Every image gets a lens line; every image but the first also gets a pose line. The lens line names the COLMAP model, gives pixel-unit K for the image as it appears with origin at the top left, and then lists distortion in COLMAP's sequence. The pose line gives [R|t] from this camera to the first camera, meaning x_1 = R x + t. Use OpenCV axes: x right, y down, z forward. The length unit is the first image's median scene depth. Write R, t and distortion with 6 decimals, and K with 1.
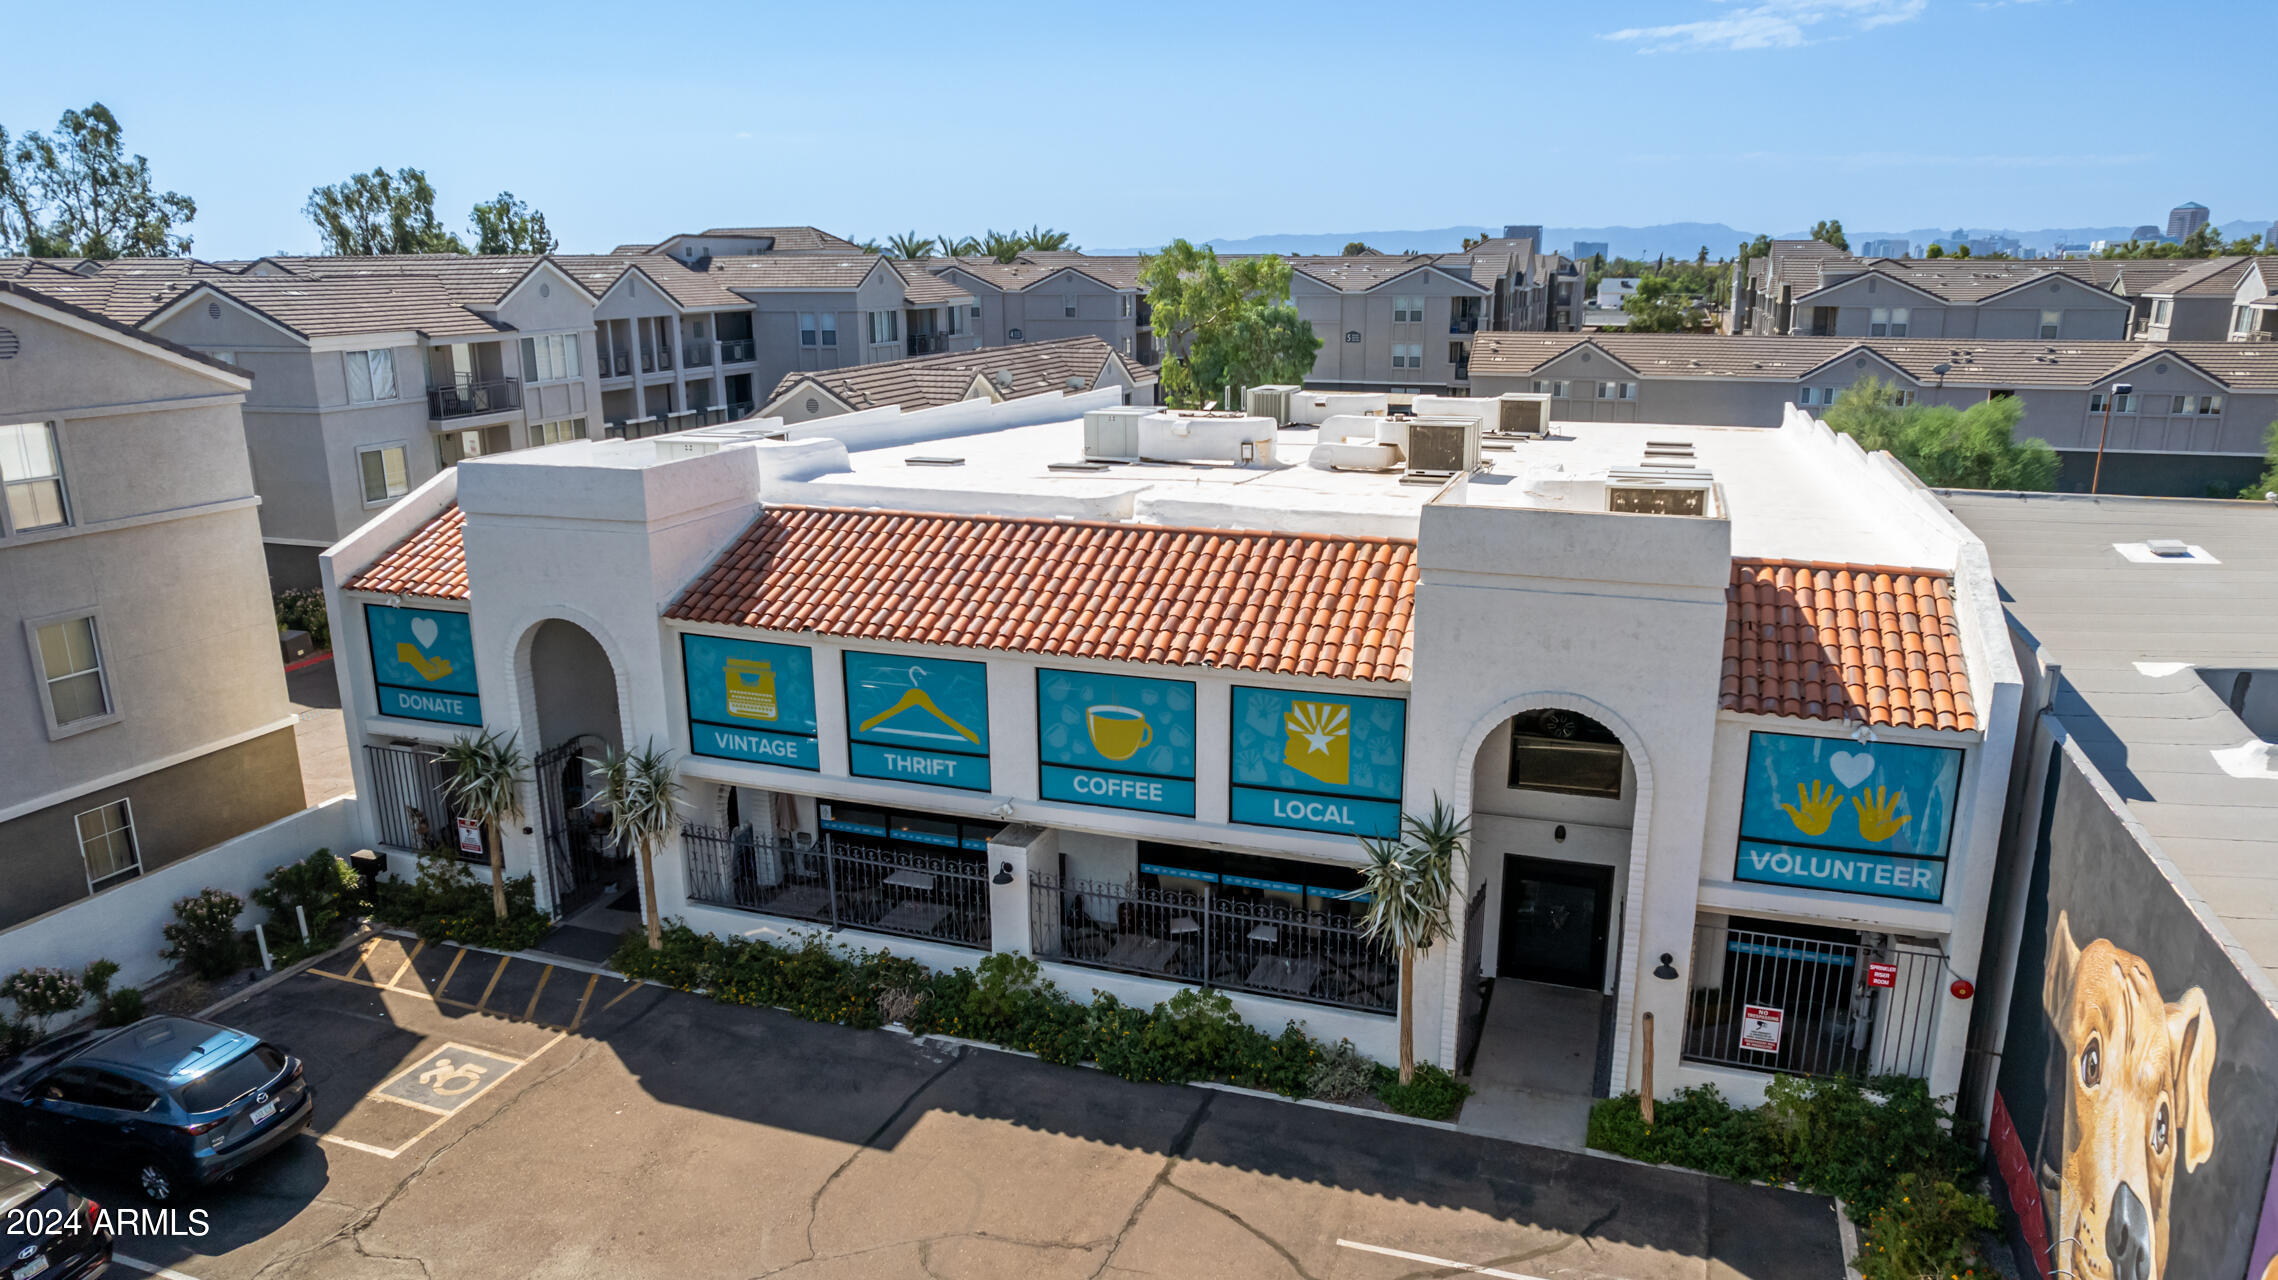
lens RADIAL K [[1474.4, 0, 1142.2], [0, 1474.4, 643.5], [0, 0, 1]] dist [-0.077135, 0.070801]
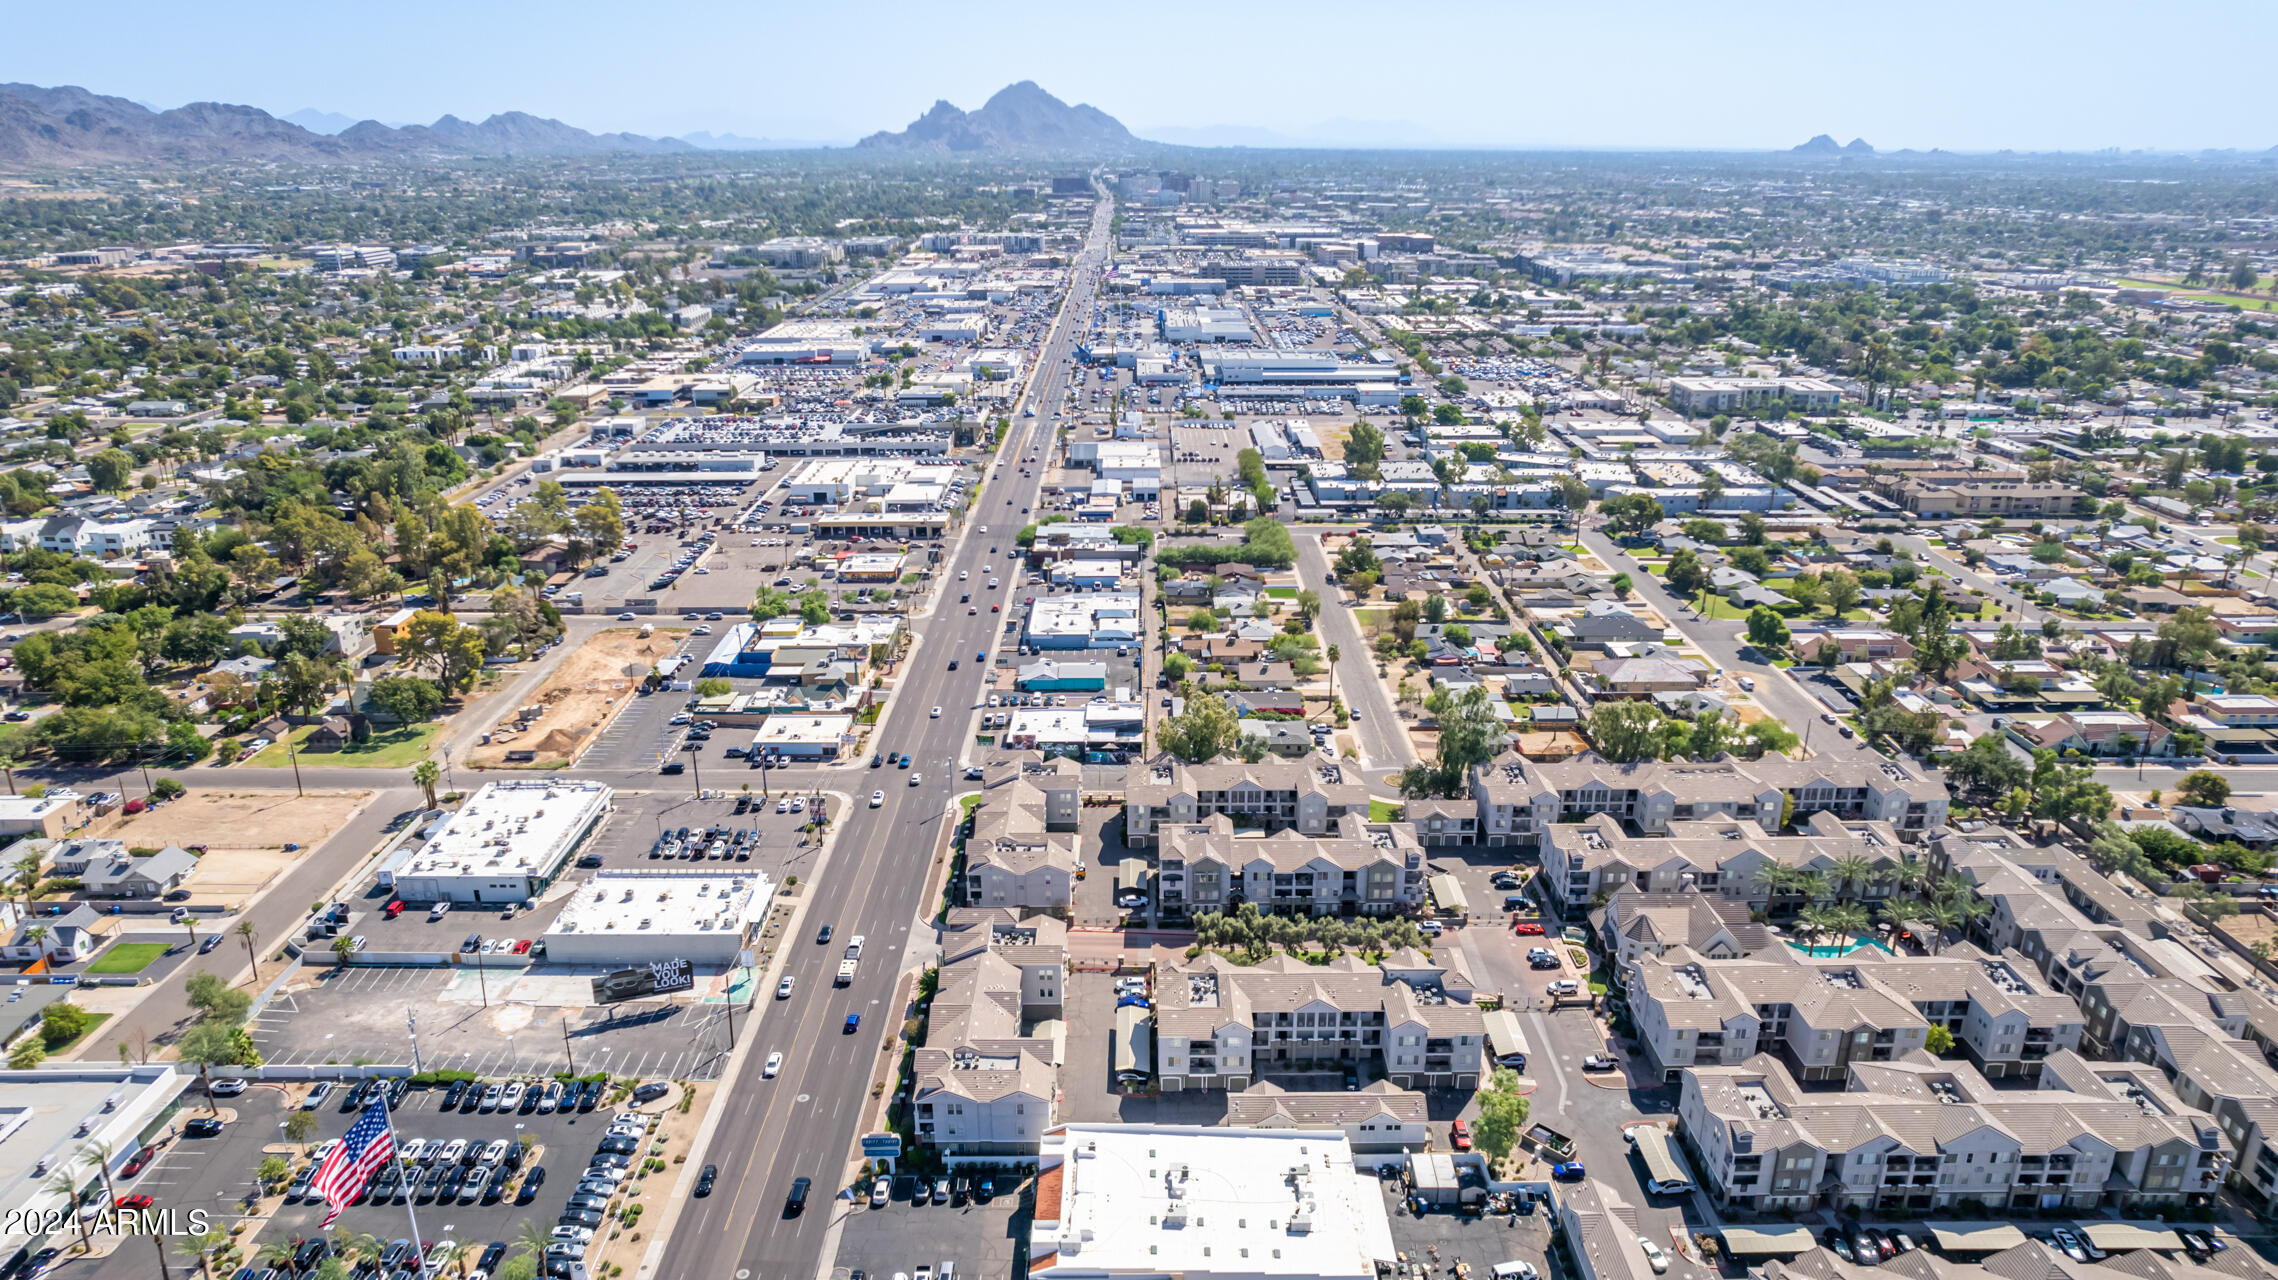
lens RADIAL K [[1457.1, 0, 1142.3], [0, 1457.1, 656.1], [0, 0, 1]] dist [-0.074170, 0.064230]
pose [[0.337563, 0.321528, -0.884687, 6.169240], [-0.237649, 0.938518, 0.250415, -4.951844], [0.910810, 0.125714, 0.393219, -2.031783]]
